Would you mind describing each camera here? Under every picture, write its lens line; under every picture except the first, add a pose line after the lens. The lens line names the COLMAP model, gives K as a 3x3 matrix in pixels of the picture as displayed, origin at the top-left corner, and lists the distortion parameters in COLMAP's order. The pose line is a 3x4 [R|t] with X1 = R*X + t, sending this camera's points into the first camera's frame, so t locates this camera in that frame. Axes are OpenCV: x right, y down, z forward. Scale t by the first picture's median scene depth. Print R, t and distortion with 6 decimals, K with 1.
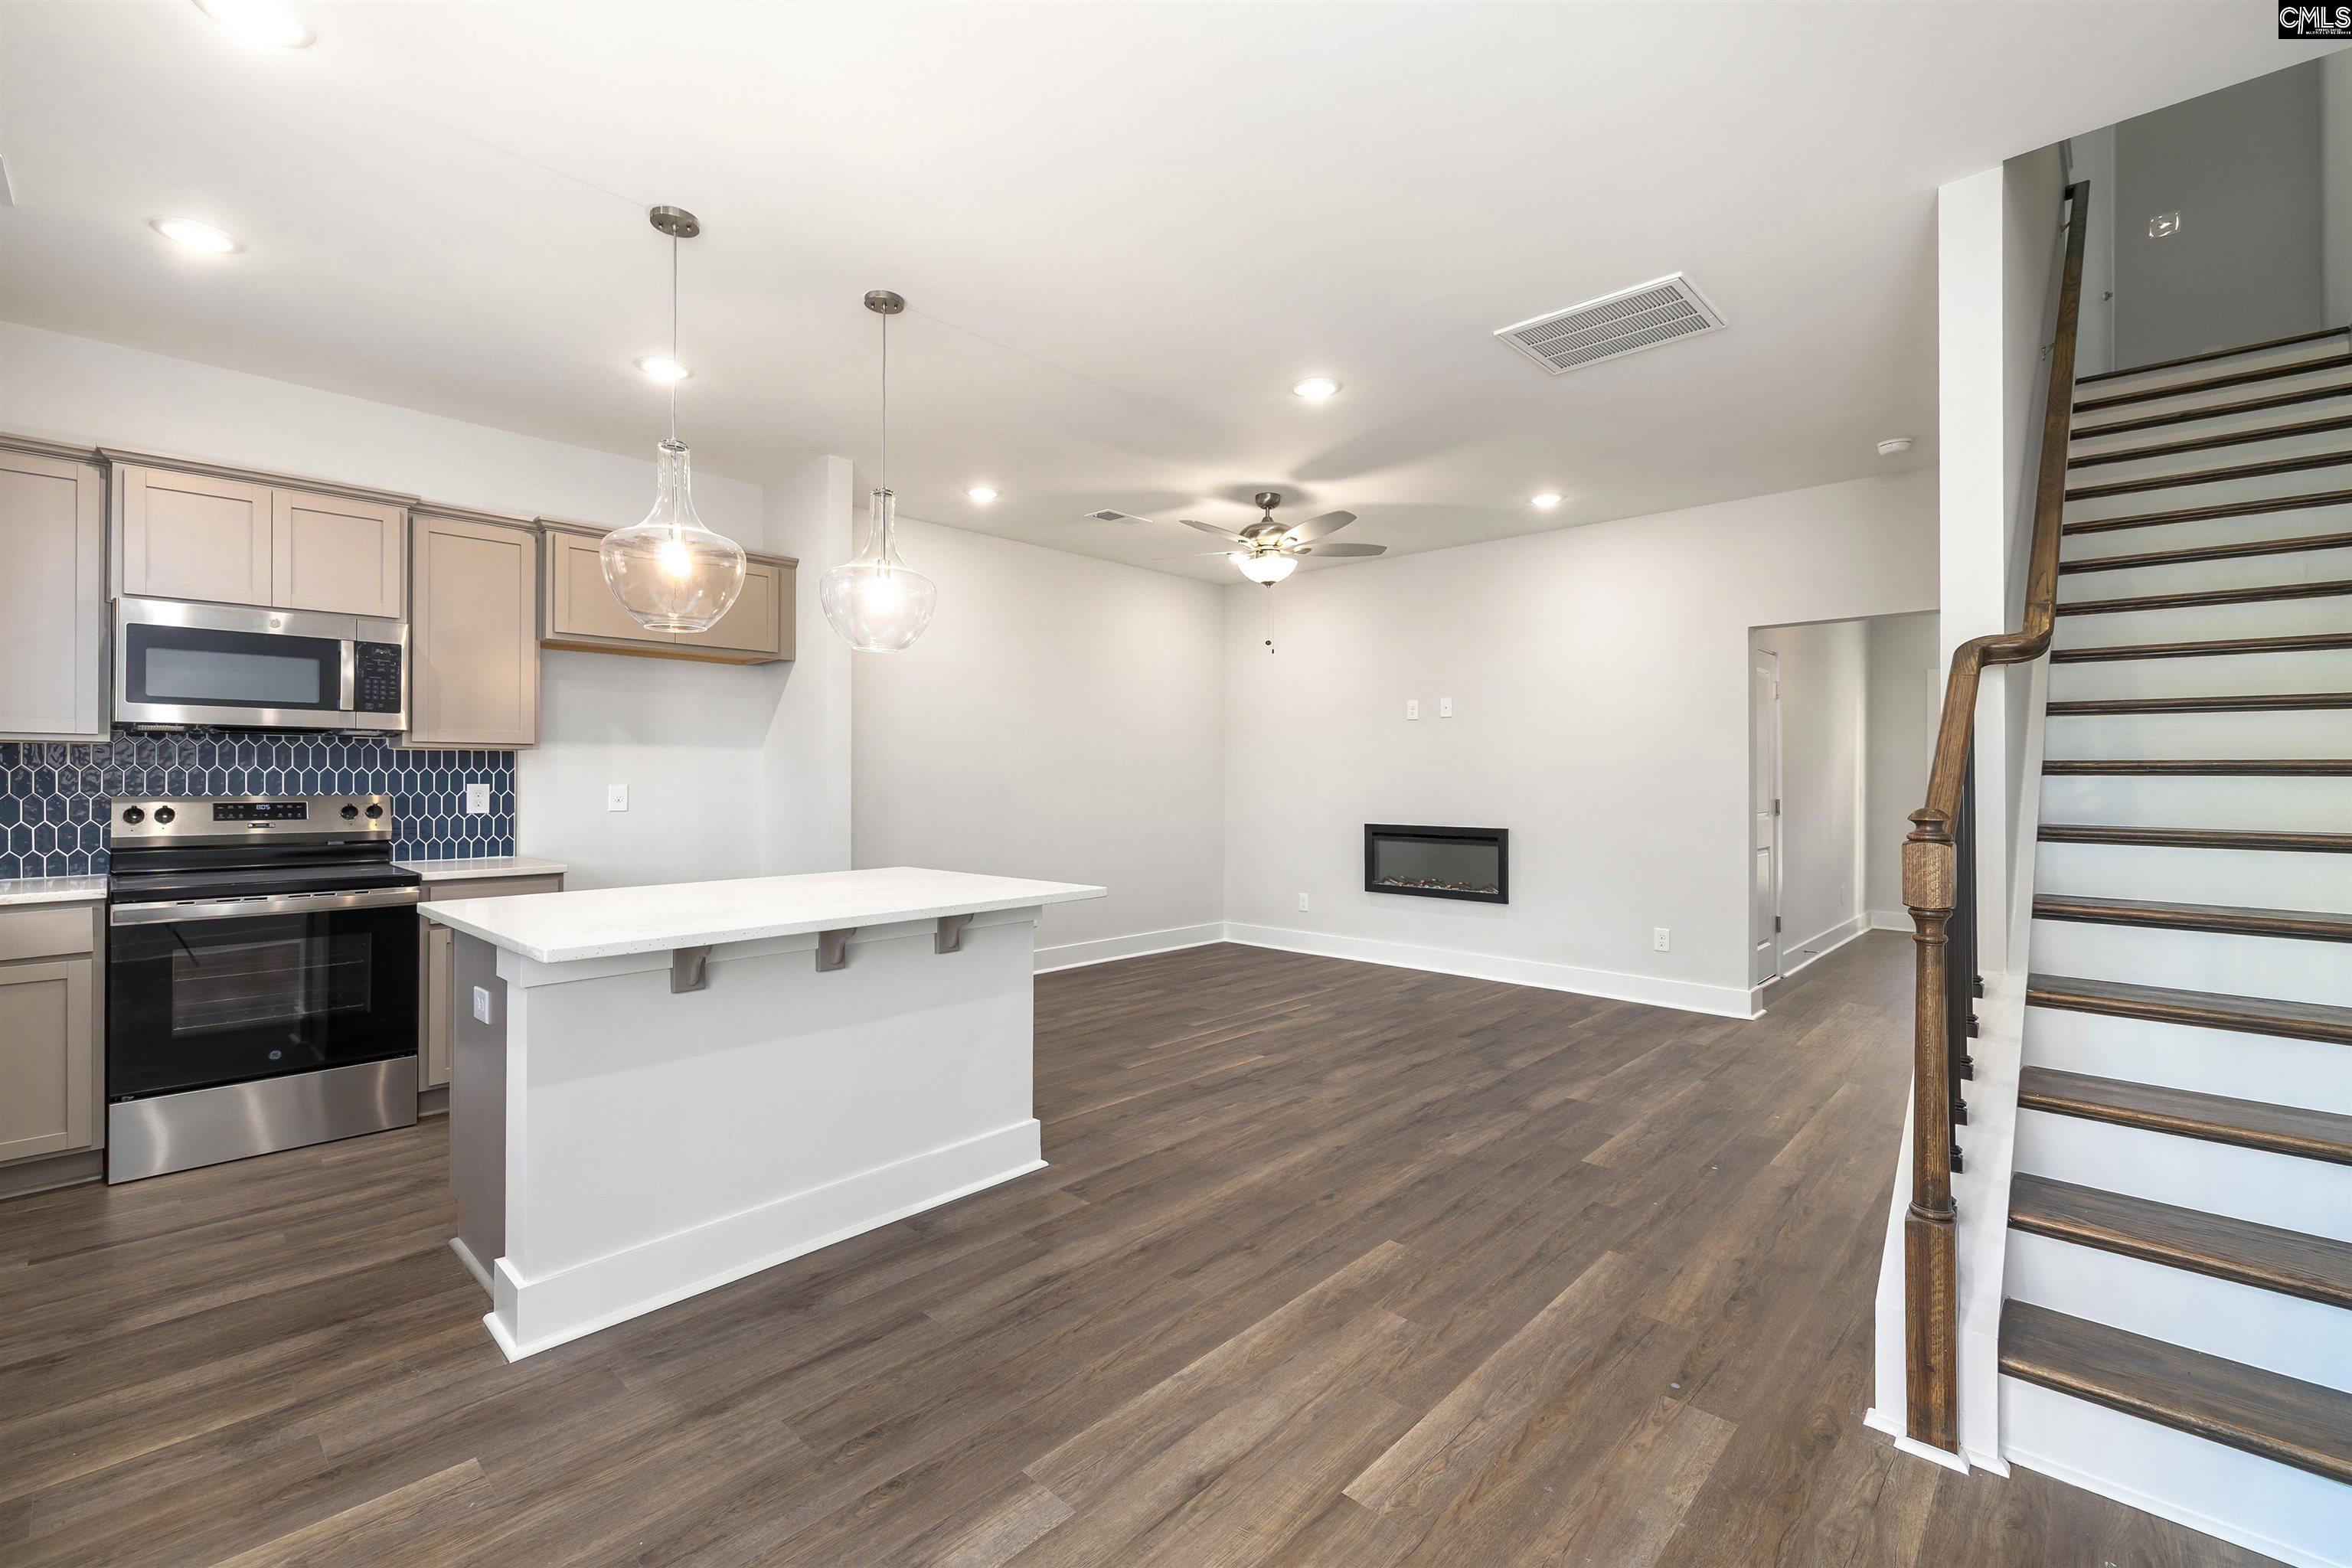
lens RADIAL K [[1002.5, 0, 1163.3], [0, 1002.5, 771.3], [0, 0, 1]] dist [-0.004662, 0.001387]
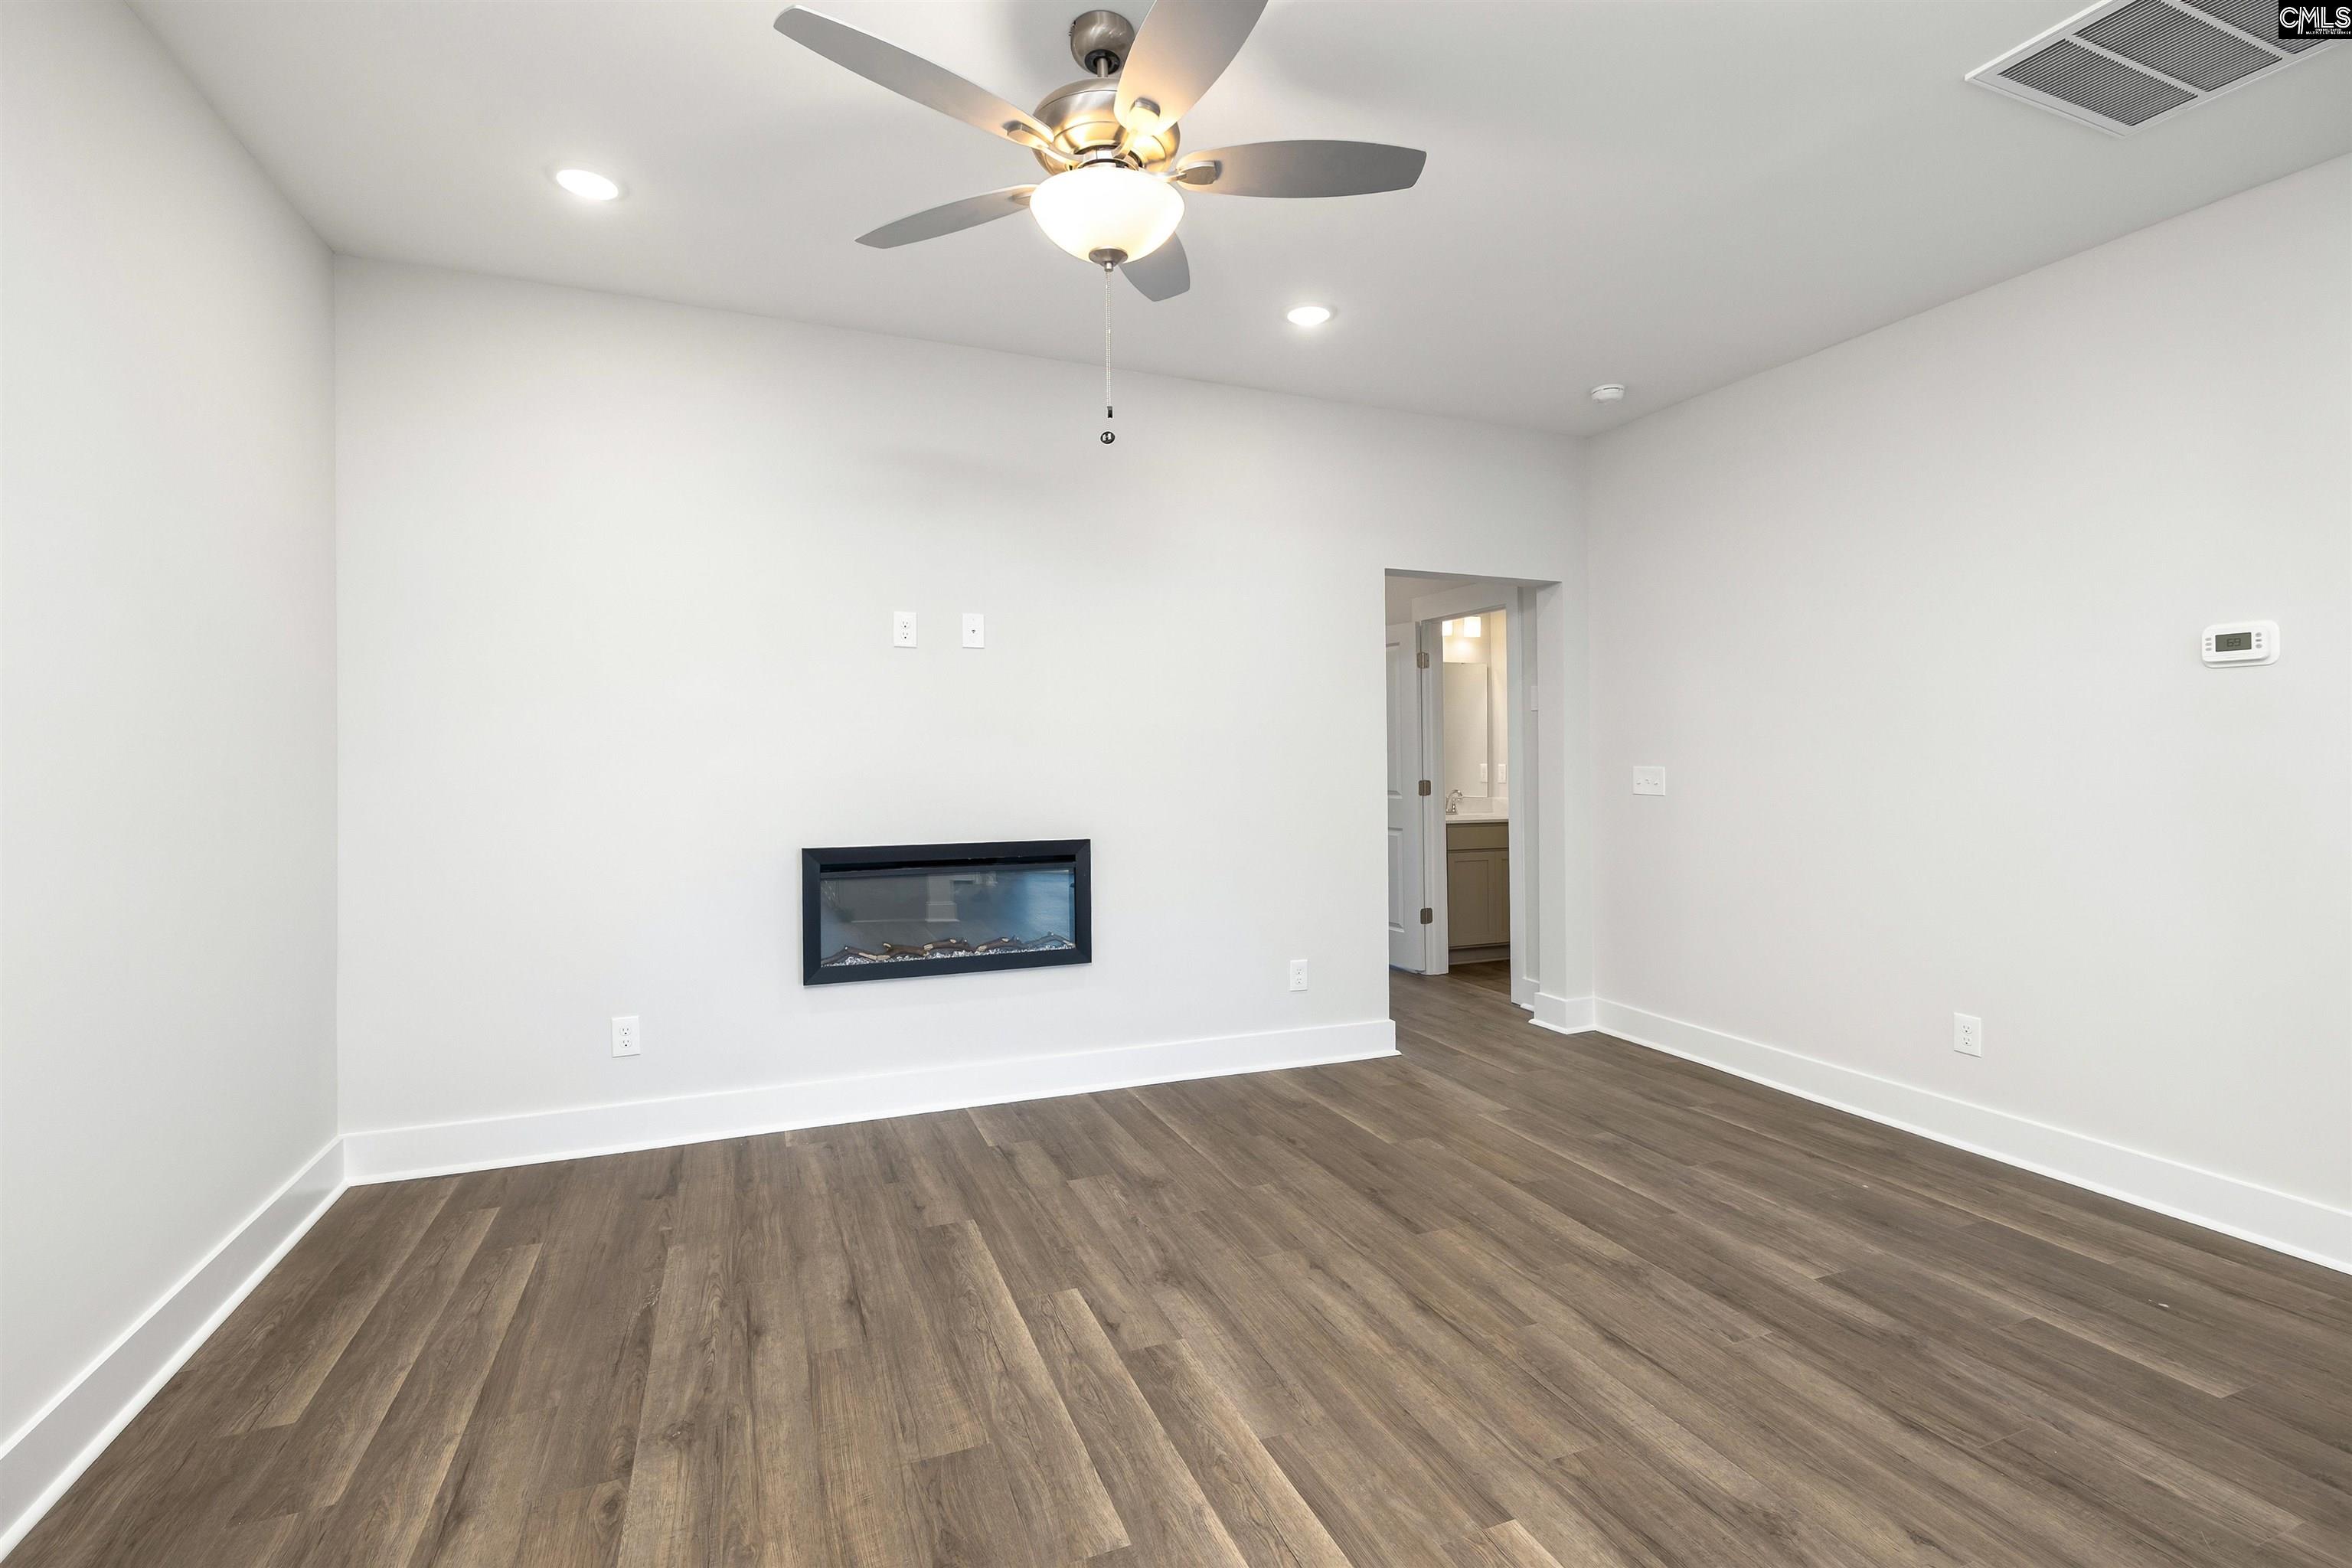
lens RADIAL K [[1032.9, 0, 1141.2], [0, 1032.9, 753.4], [0, 0, 1]] dist [-0.001052, 0.000468]
pose [[0.411273, -0.001462, 0.911511, -0.341658], [-0.005947, 0.999973, 0.004288, 0.002922], [-0.911493, -0.007184, 0.411254, 1.110140]]
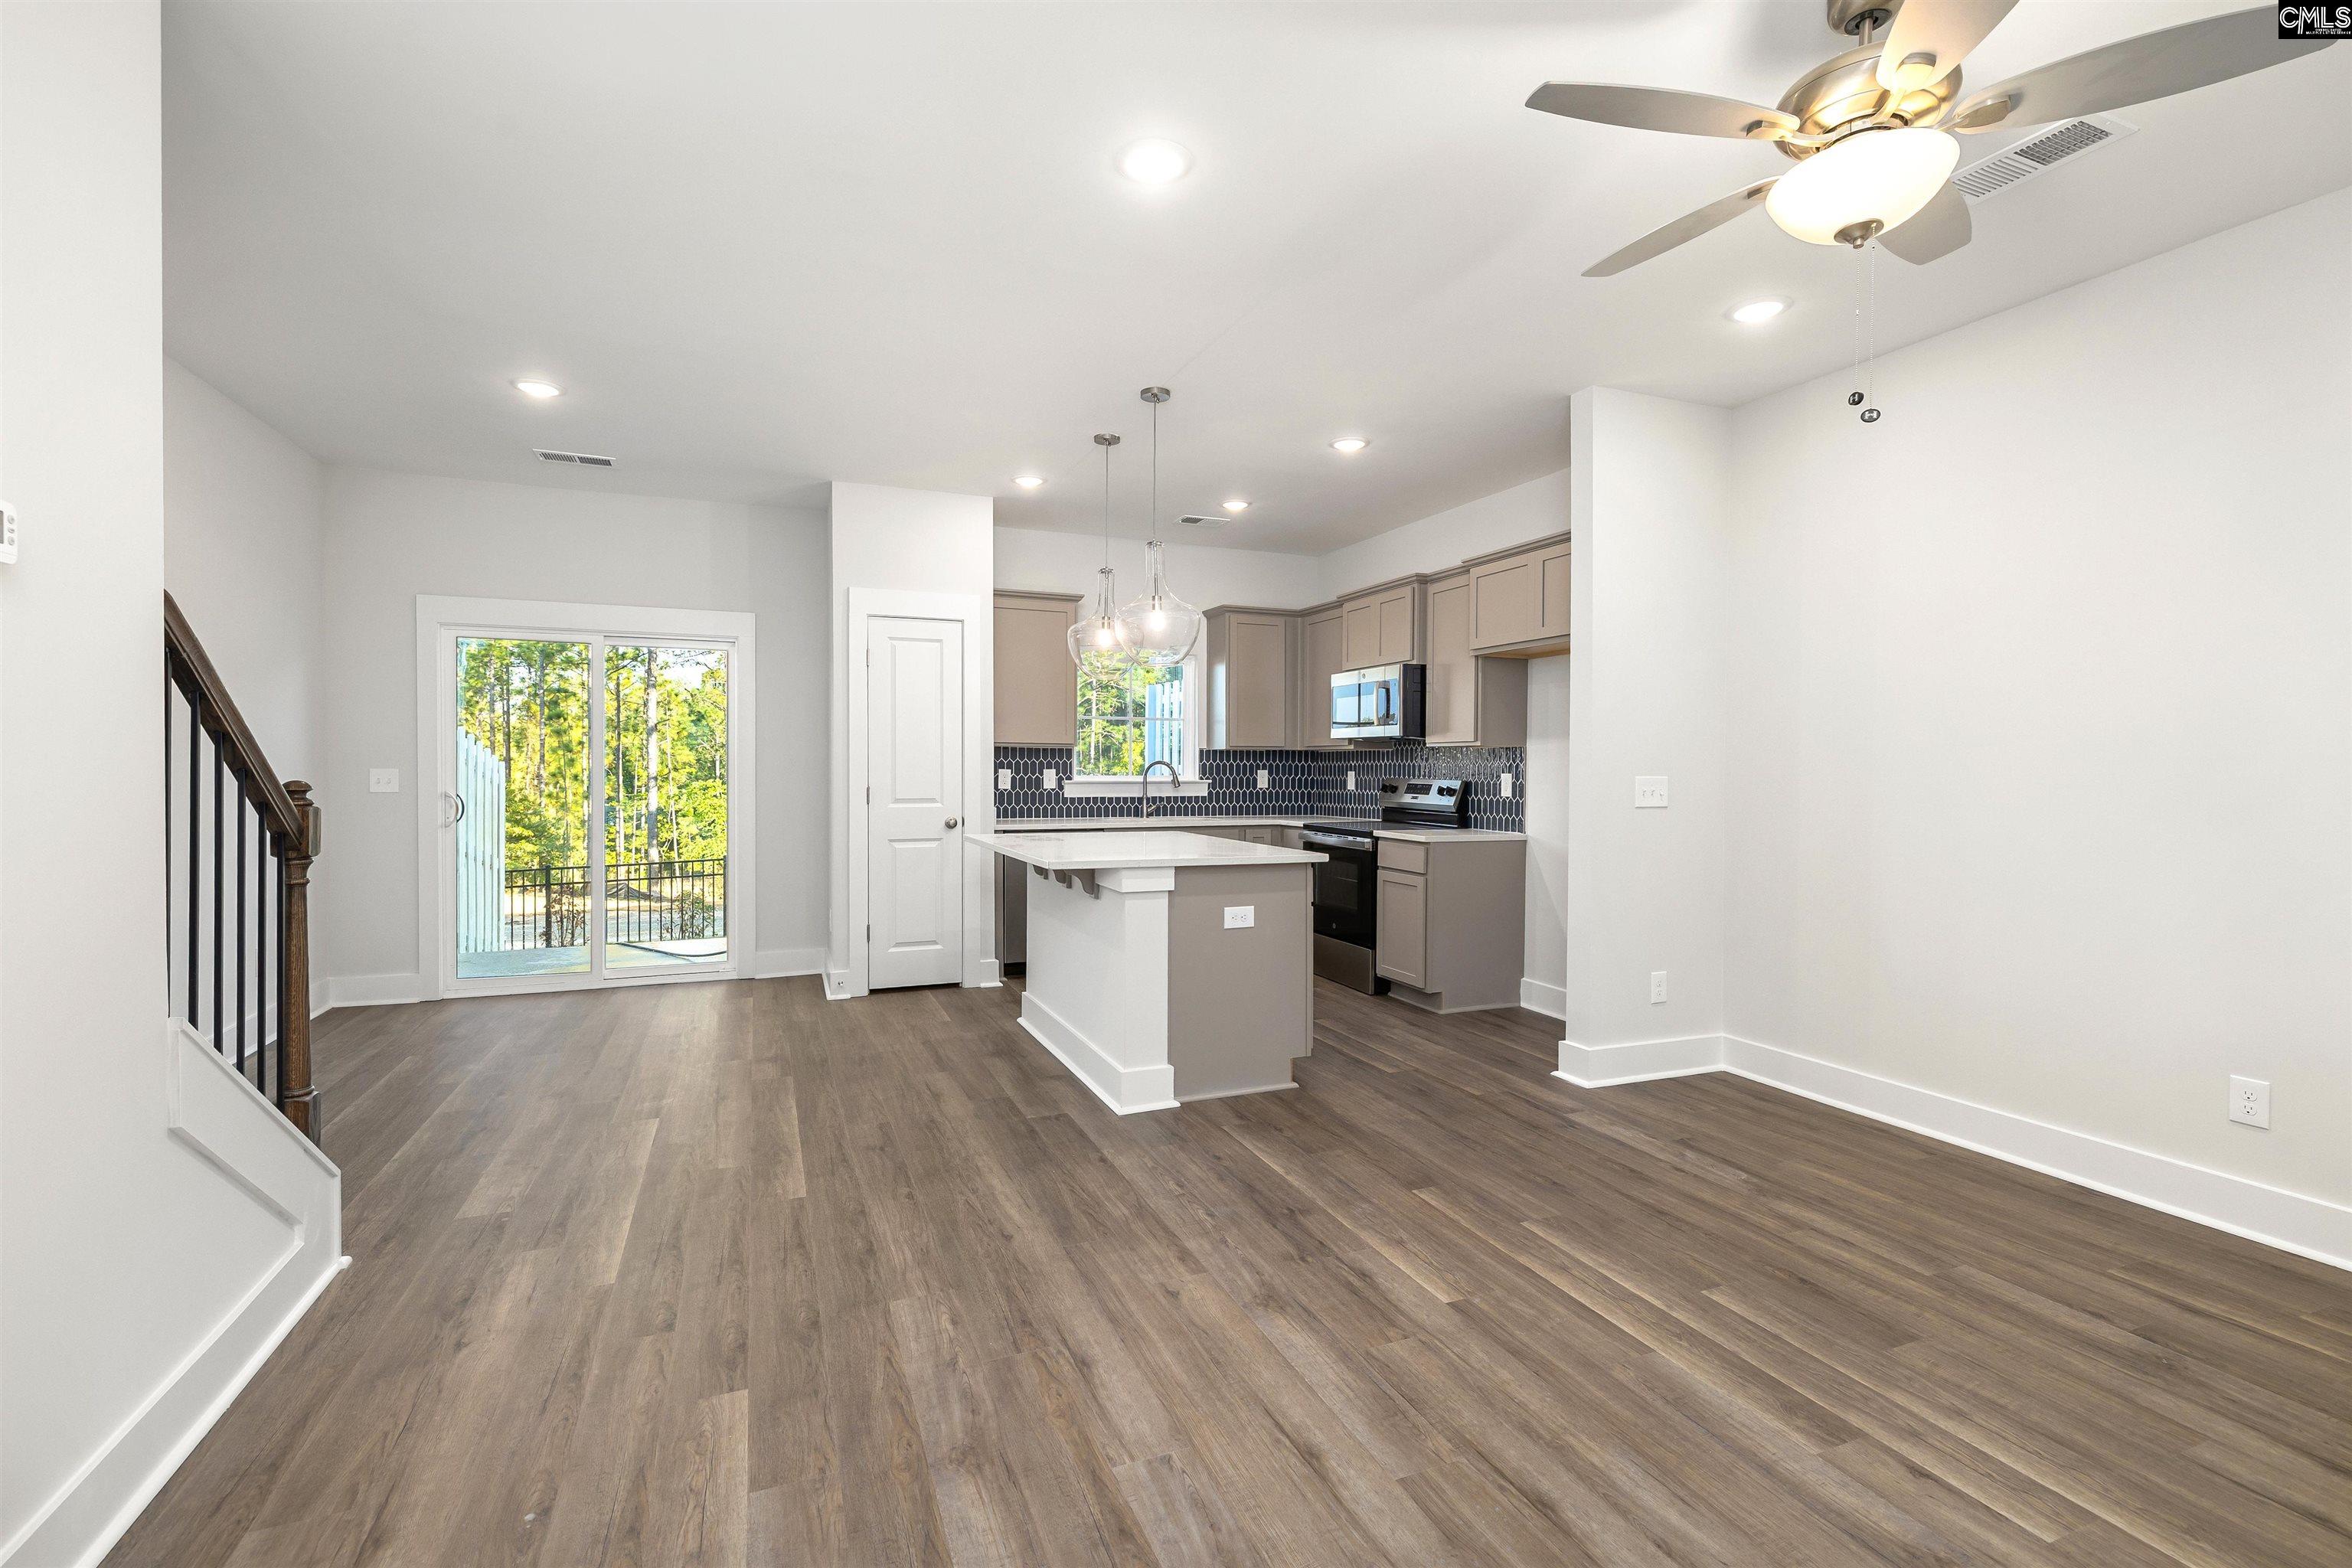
lens RADIAL K [[1002.5, 0, 1168.7], [0, 1002.5, 777.8], [0, 0, 1]] dist [-0.004662, 0.001387]
pose [[-0.393513, 0.008147, -0.919283, 0.726029], [-0.001689, 0.999953, 0.009585, 0.007350], [0.919317, 0.005325, -0.393481, 1.224226]]
